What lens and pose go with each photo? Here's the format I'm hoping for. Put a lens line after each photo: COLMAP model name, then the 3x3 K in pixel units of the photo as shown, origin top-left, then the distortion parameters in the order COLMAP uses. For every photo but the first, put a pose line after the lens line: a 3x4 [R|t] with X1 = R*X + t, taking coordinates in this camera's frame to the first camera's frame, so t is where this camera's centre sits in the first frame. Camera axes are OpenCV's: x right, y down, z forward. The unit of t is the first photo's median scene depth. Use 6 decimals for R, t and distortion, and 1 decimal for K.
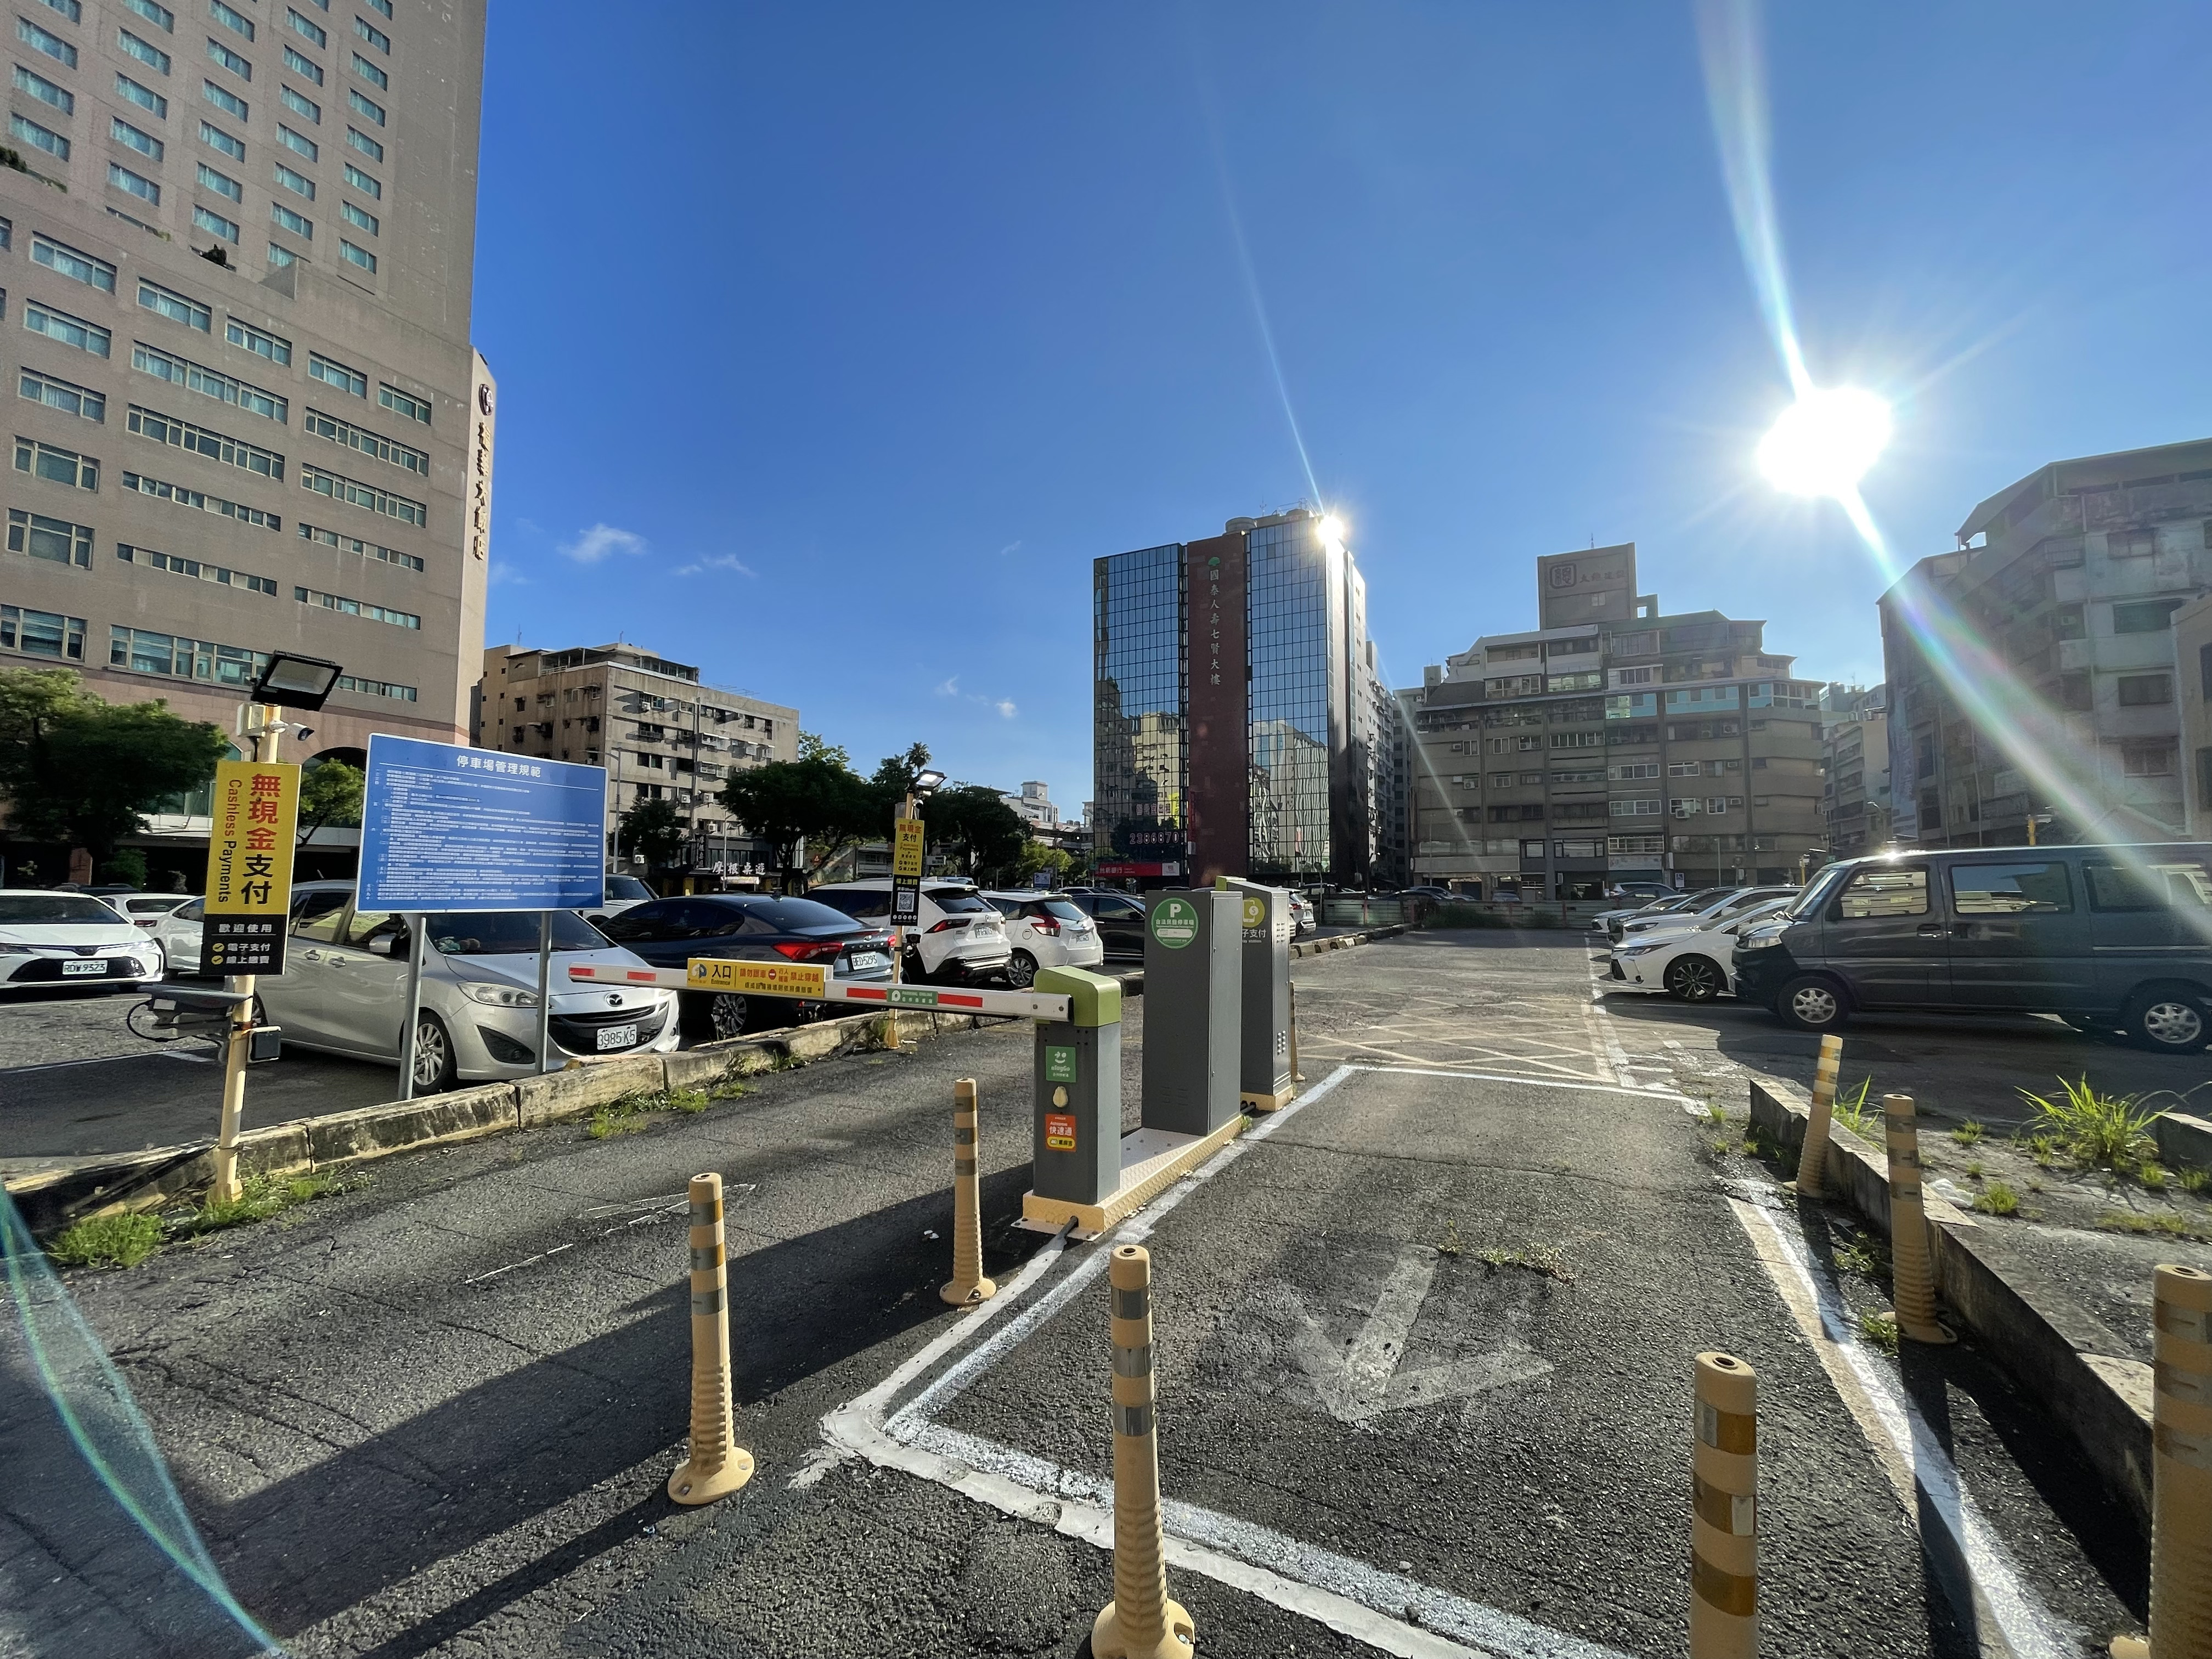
lens RADIAL K [[880.6, 0, 1102.6], [0, 880.6, 826.0], [0, 0, 1]] dist [0.001522, 0.000326]
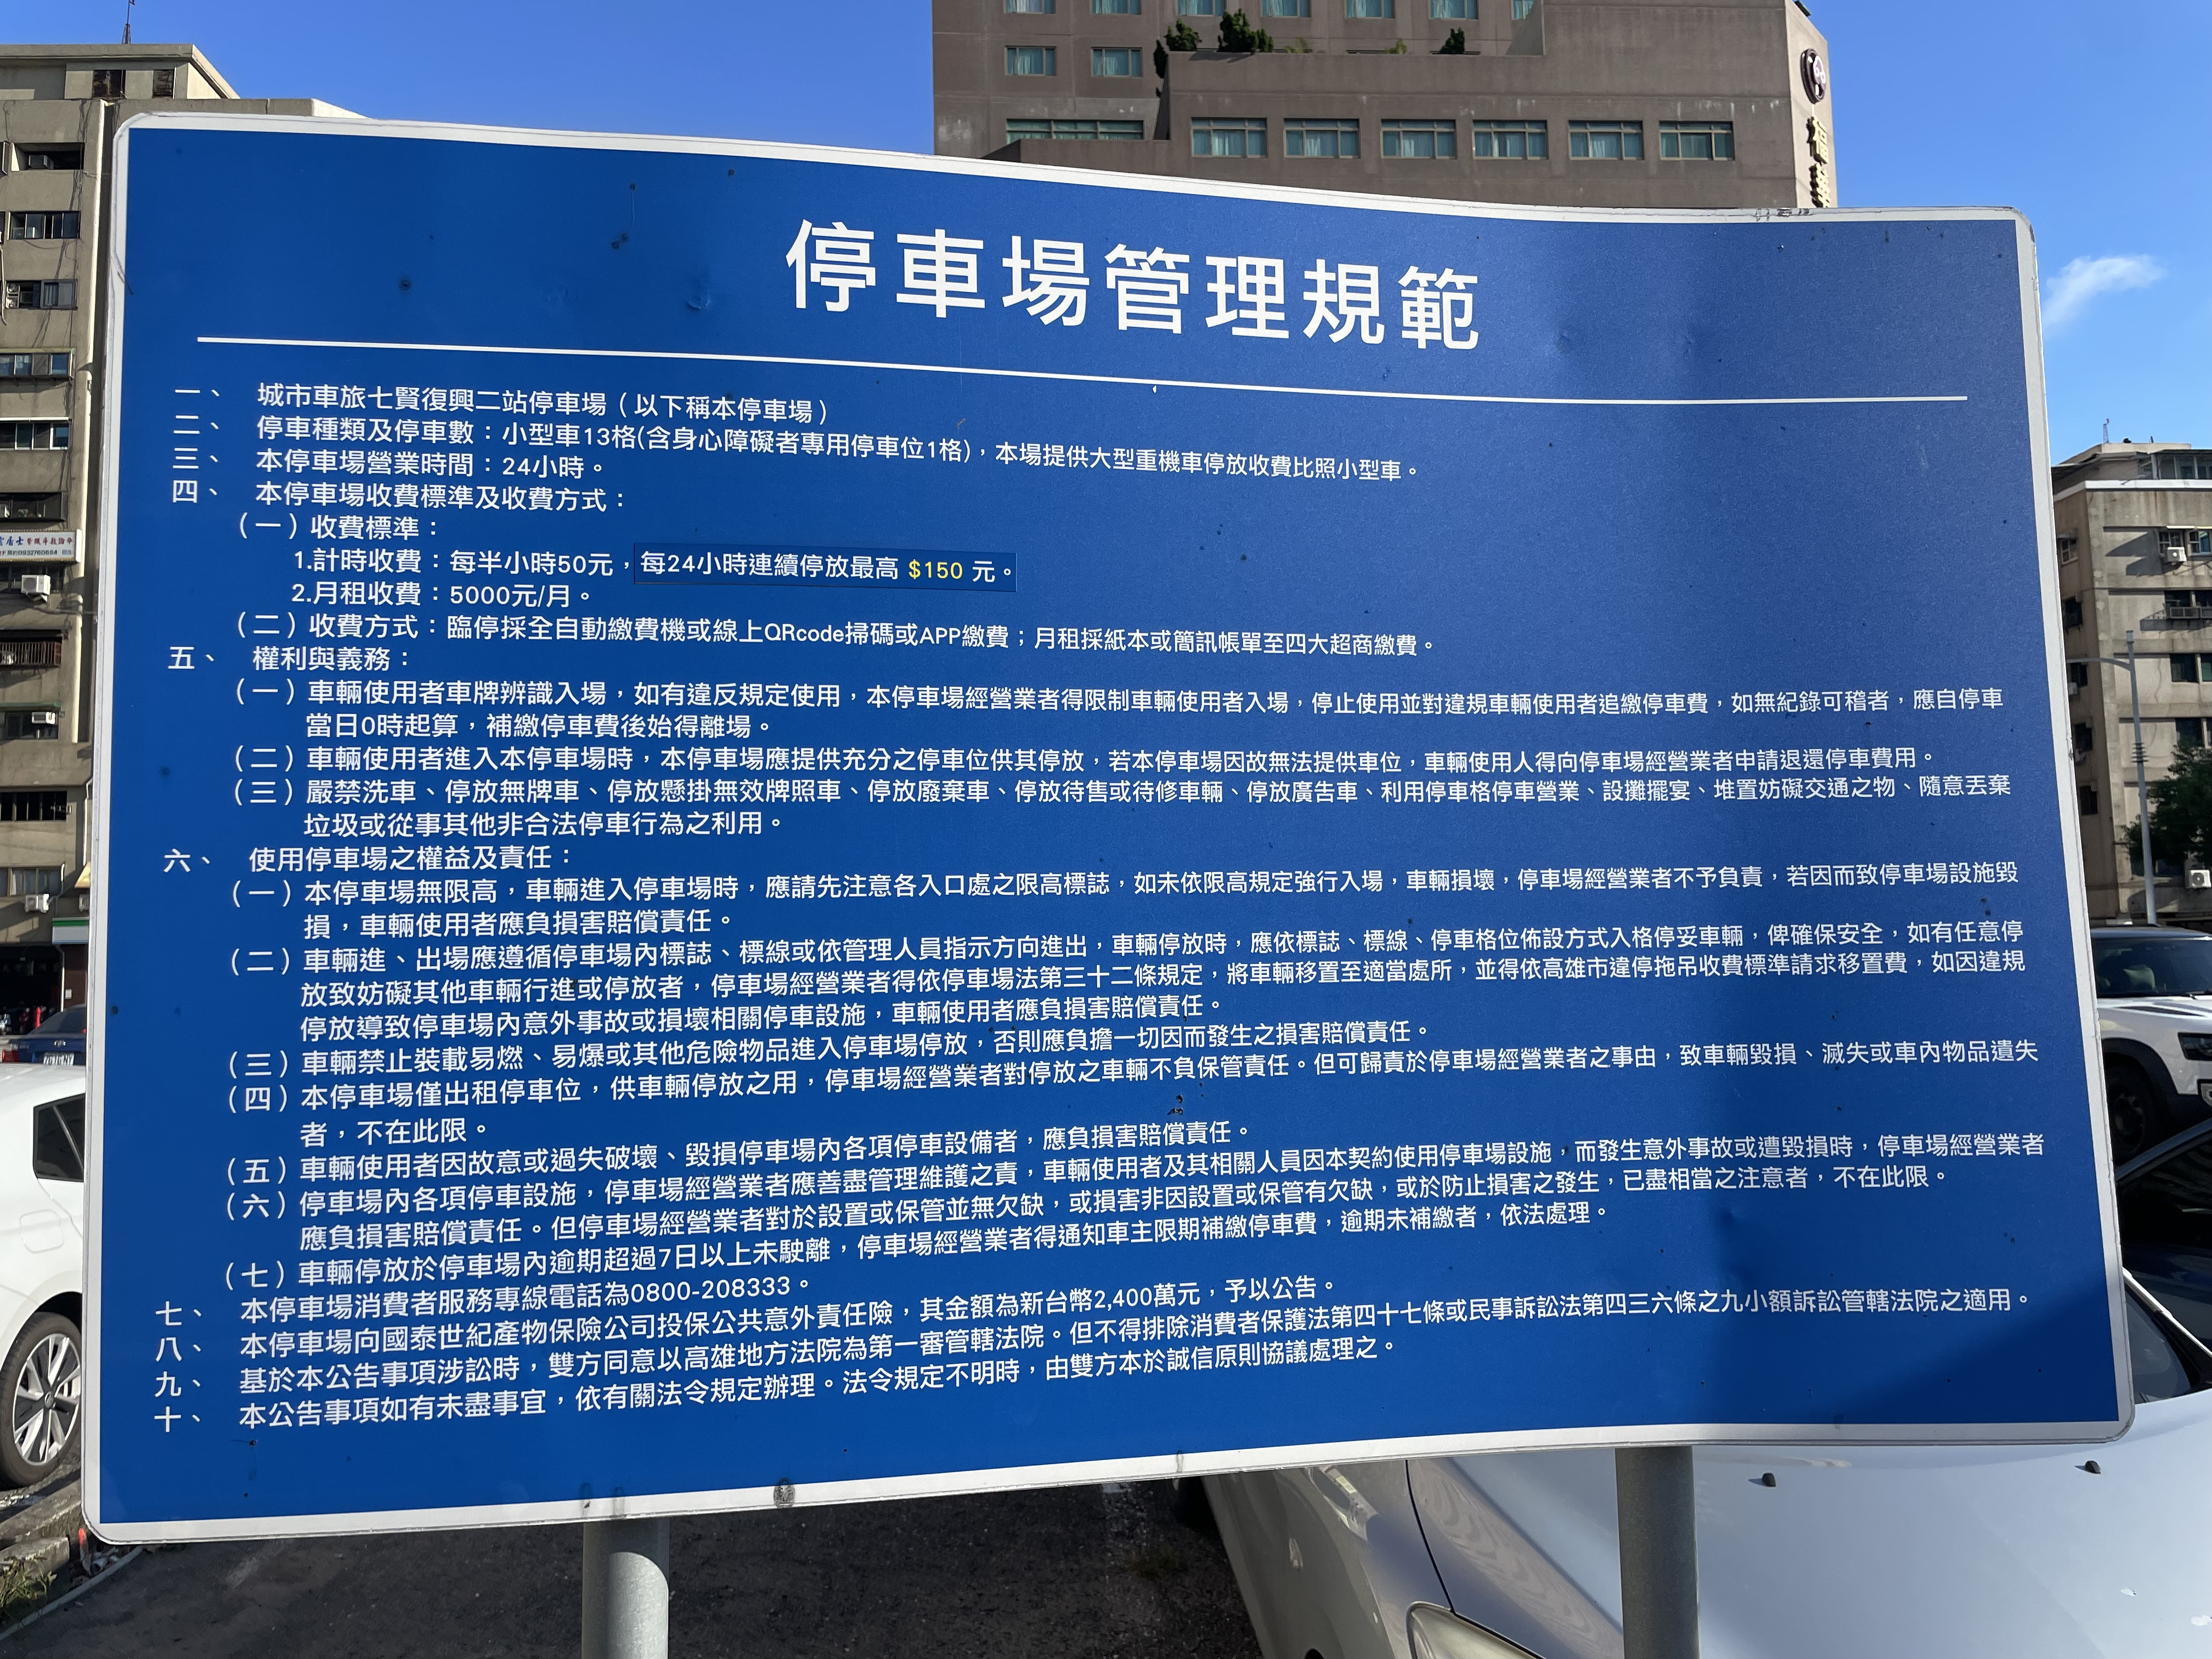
lens RADIAL K [[1682.7, 0, 1107.7], [0, 1682.7, 820.2], [0, 0, 1]] dist [0.003059, -0.001472]
pose [[0.489114, -0.087420, -0.867828, -0.164109], [0.088049, 0.994831, -0.050589, 0.006504], [0.867764, -0.051668, 0.494283, 0.295377]]
